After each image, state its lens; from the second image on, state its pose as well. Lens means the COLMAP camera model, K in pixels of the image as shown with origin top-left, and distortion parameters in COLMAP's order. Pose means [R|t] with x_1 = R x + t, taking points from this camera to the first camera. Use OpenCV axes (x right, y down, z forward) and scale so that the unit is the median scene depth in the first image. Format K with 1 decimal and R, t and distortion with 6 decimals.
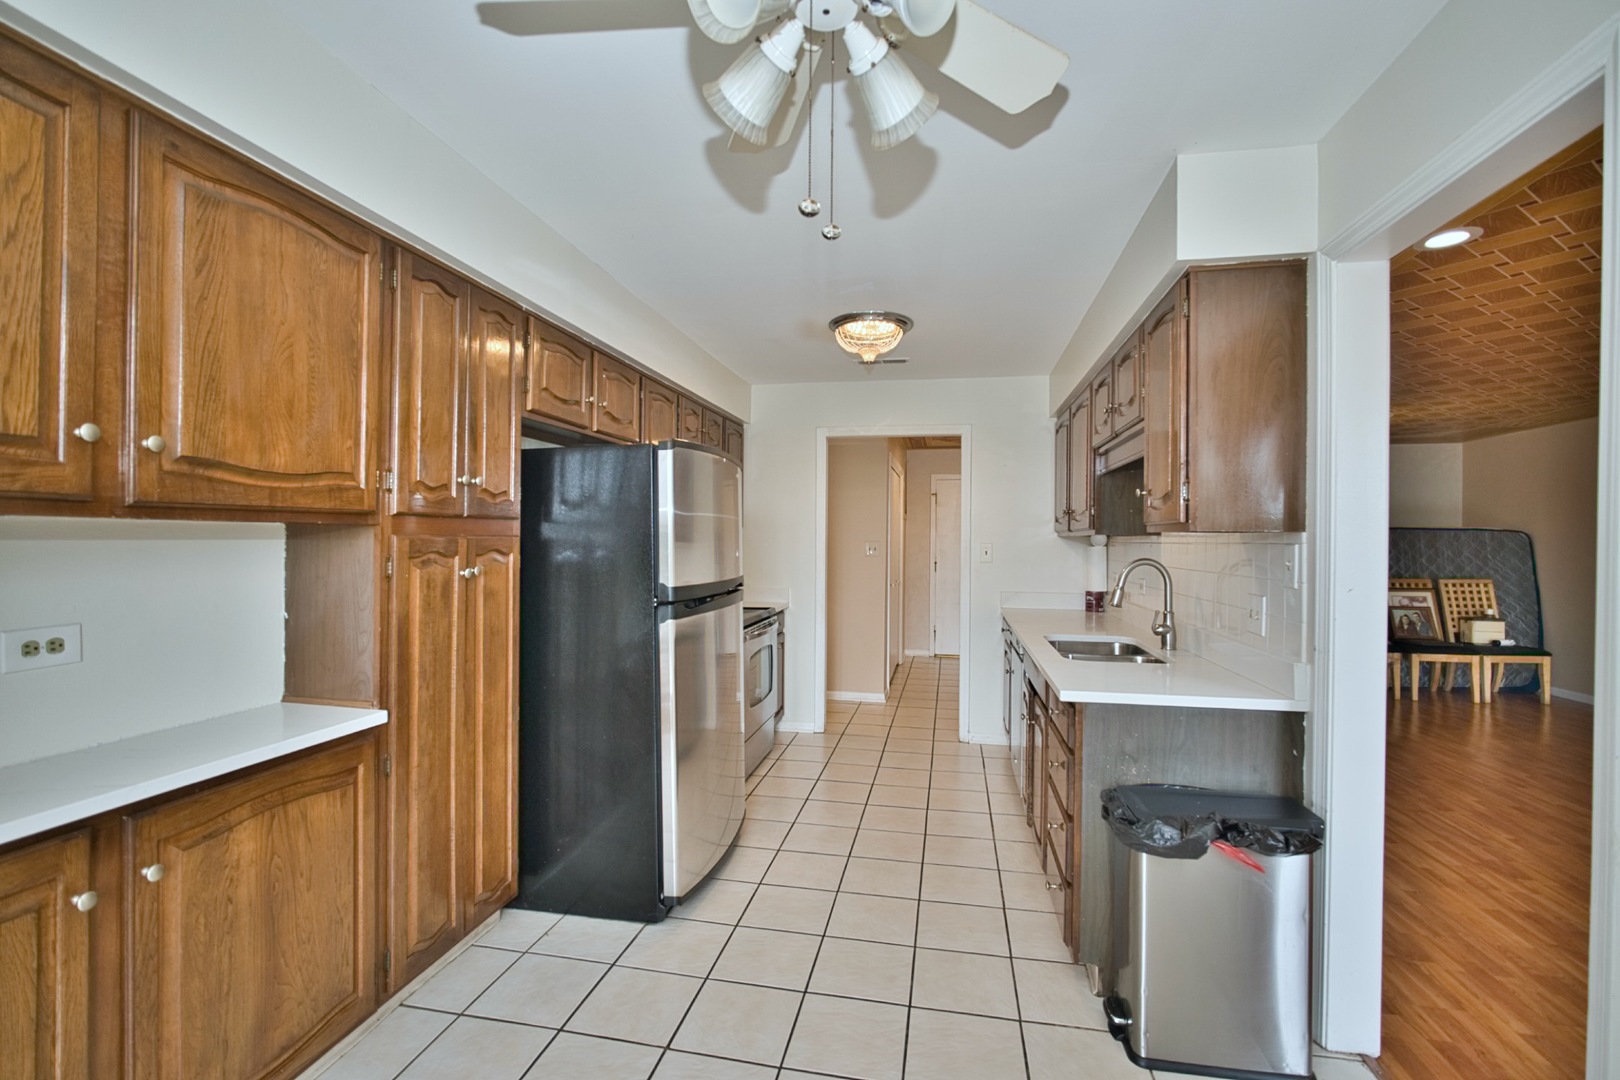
lens RADIAL K [[720.7, 0, 810.0], [0, 720.7, 540.0], [0, 0, 1]] dist [0.000861, -0.000085]
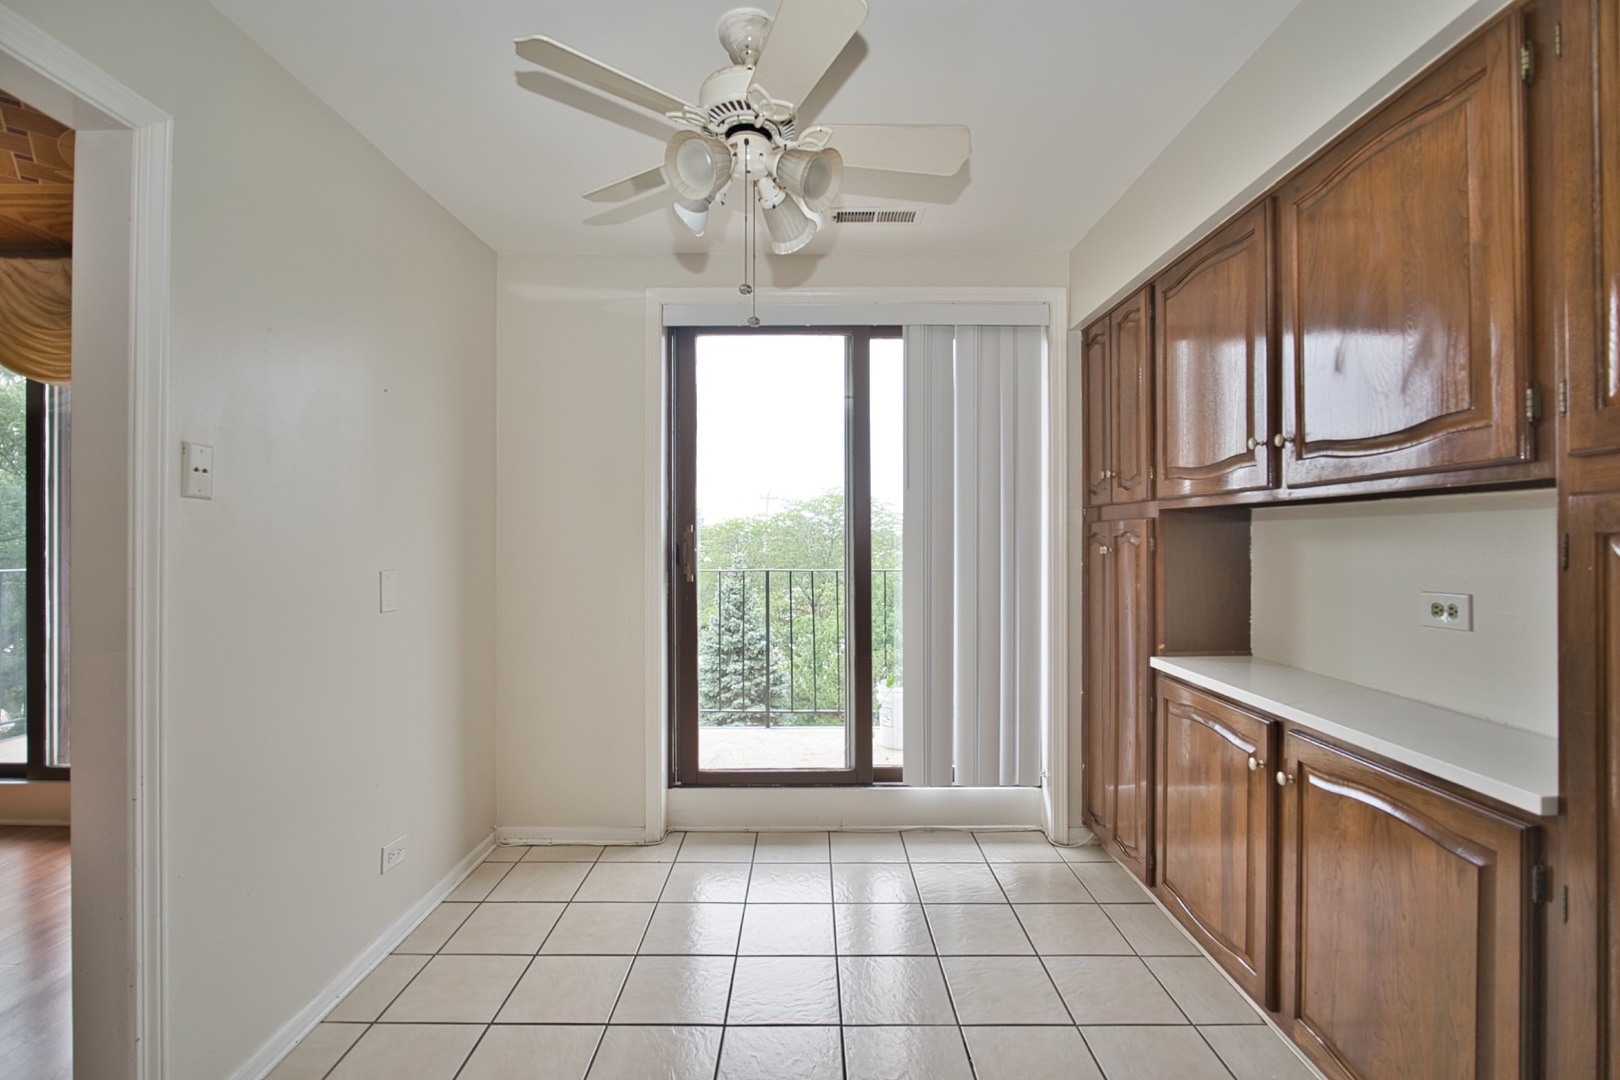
lens RADIAL K [[705.3, 0, 809.1], [0, 705.3, 537.2], [0, 0, 1]] dist [-0.022225, 0.006532]
pose [[-0.981523, -0.009584, -0.191103, 0.095158], [-0.009118, 0.999953, -0.003317, 0.032761], [0.191126, -0.001514, -0.981564, 1.344691]]
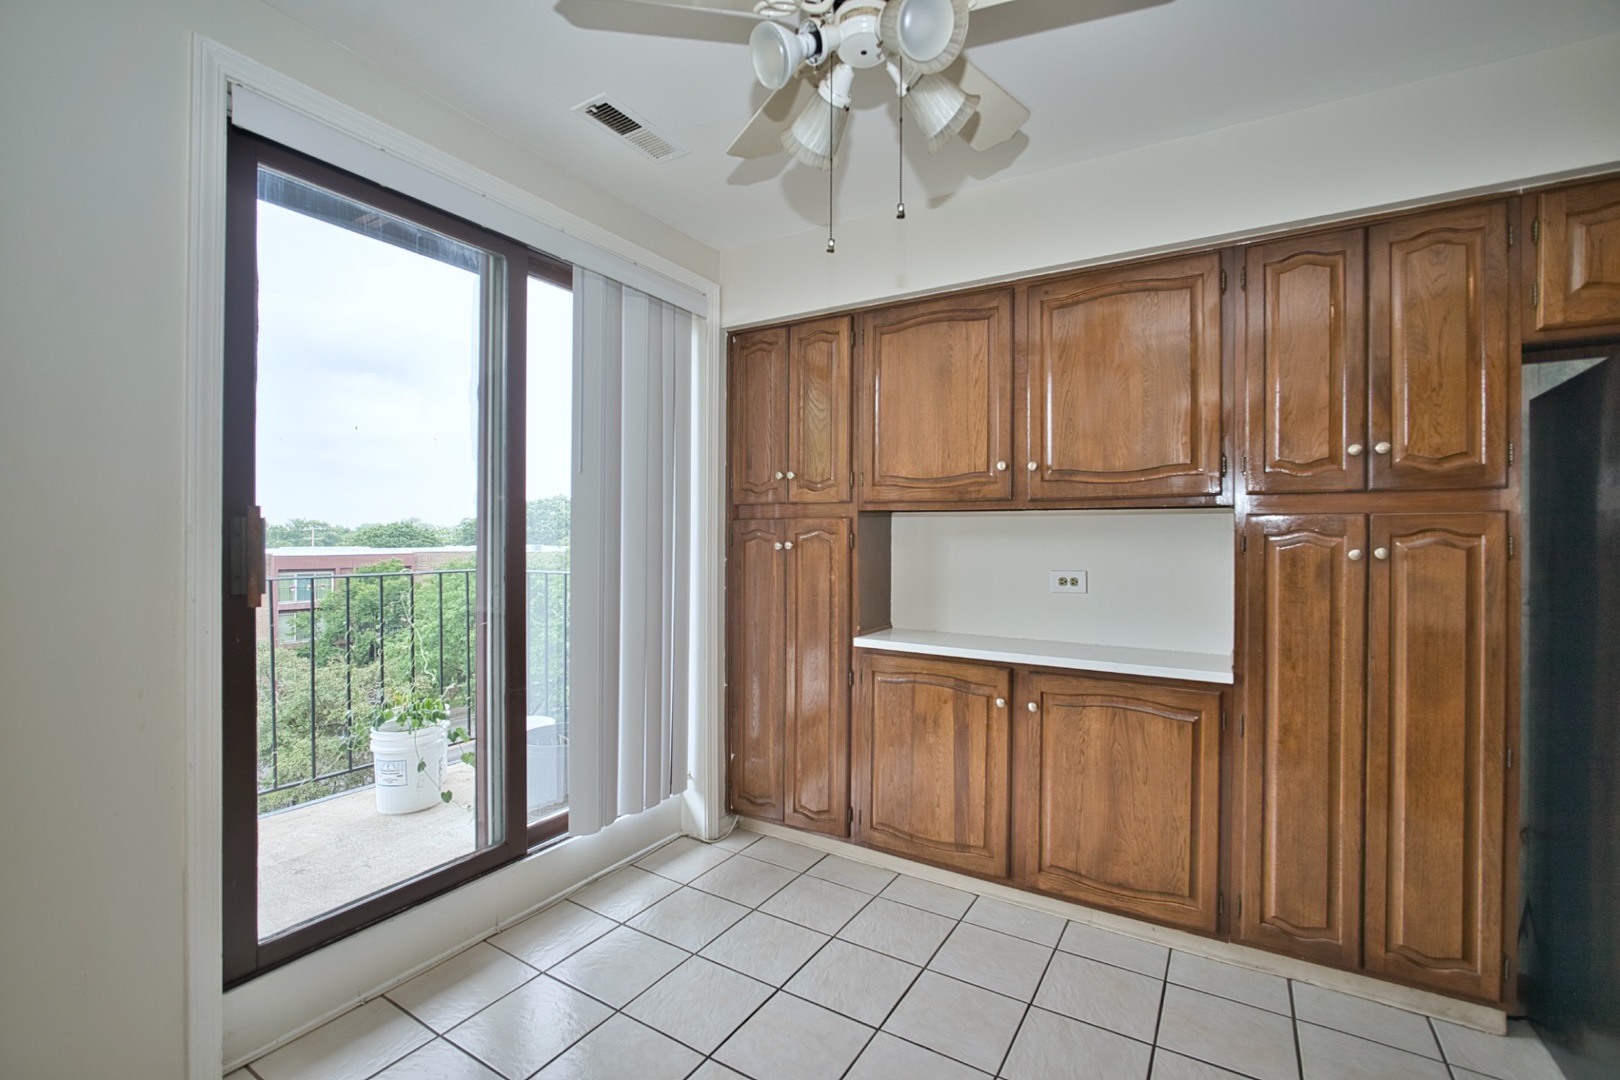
lens RADIAL K [[705.3, 0, 809.1], [0, 705.3, 537.2], [0, 0, 1]] dist [-0.022225, 0.006532]
pose [[-0.346636, -0.012678, -0.937914, 0.600136], [-0.010939, 0.999895, -0.009473, 0.042921], [0.937936, 0.006976, -0.346738, 0.712960]]
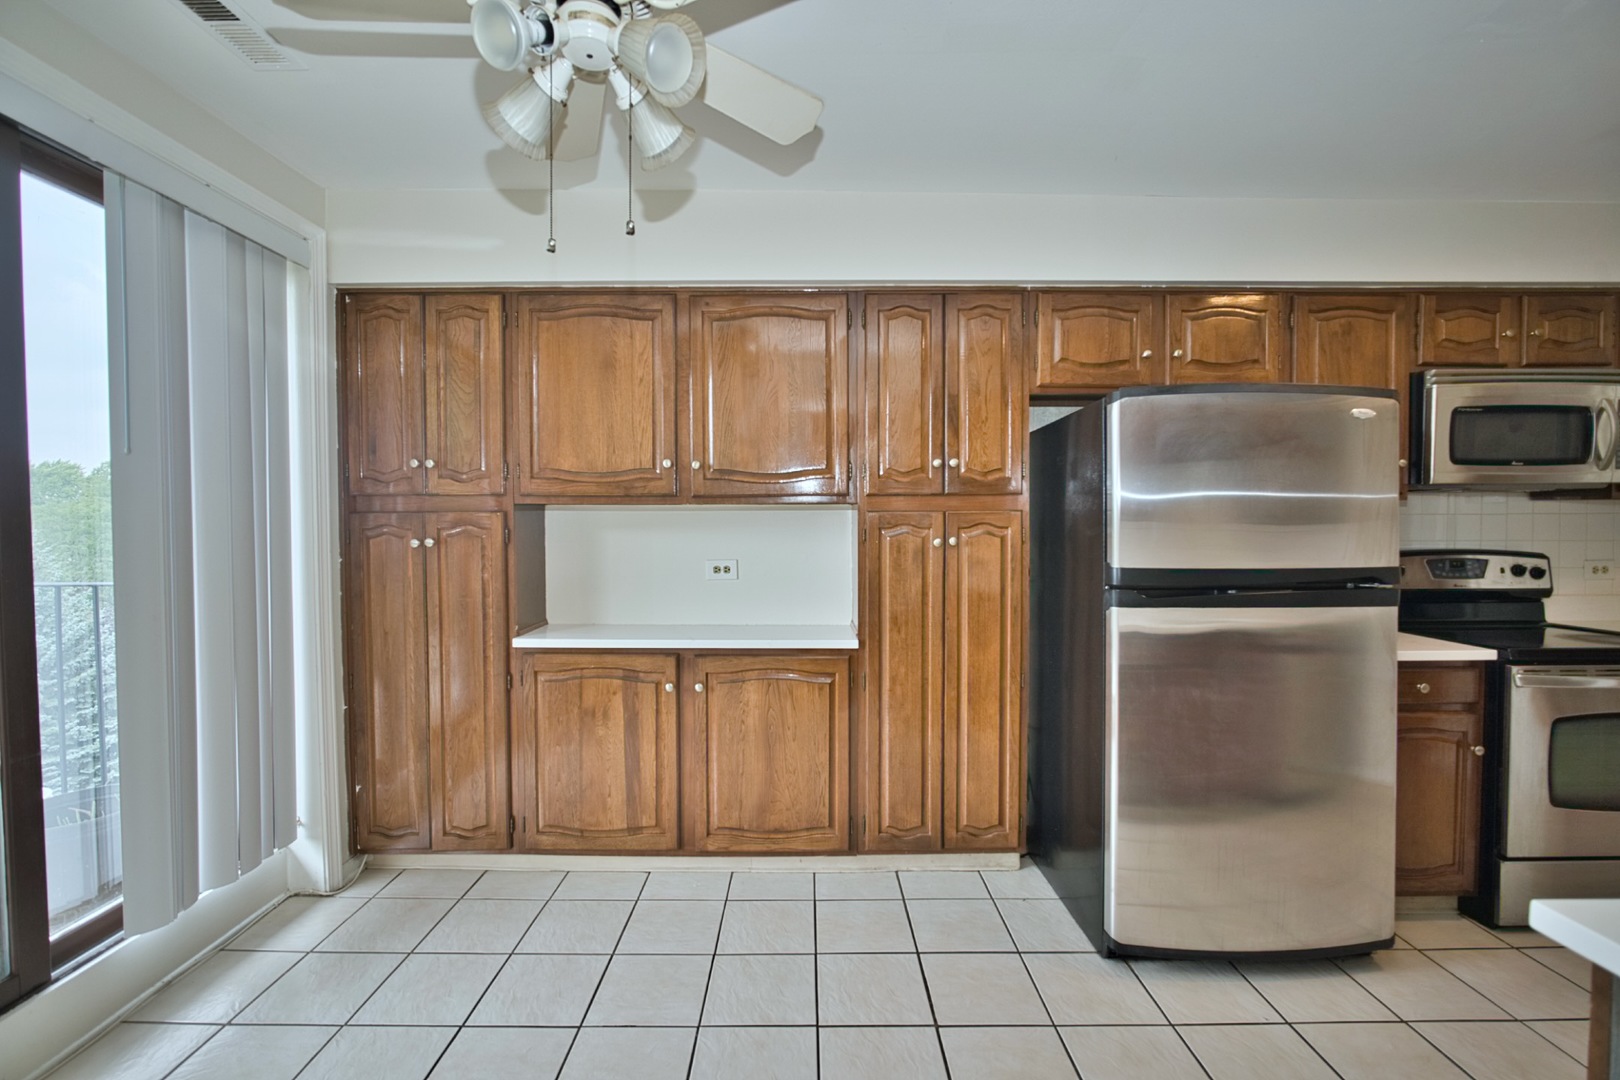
lens RADIAL K [[705.3, 0, 809.1], [0, 705.3, 537.2], [0, 0, 1]] dist [-0.022225, 0.006532]
pose [[0.196191, 0.015500, -0.980443, 0.651104], [0.002694, 0.999863, 0.016346, 0.019192], [0.980562, -0.005848, 0.196122, 0.607854]]
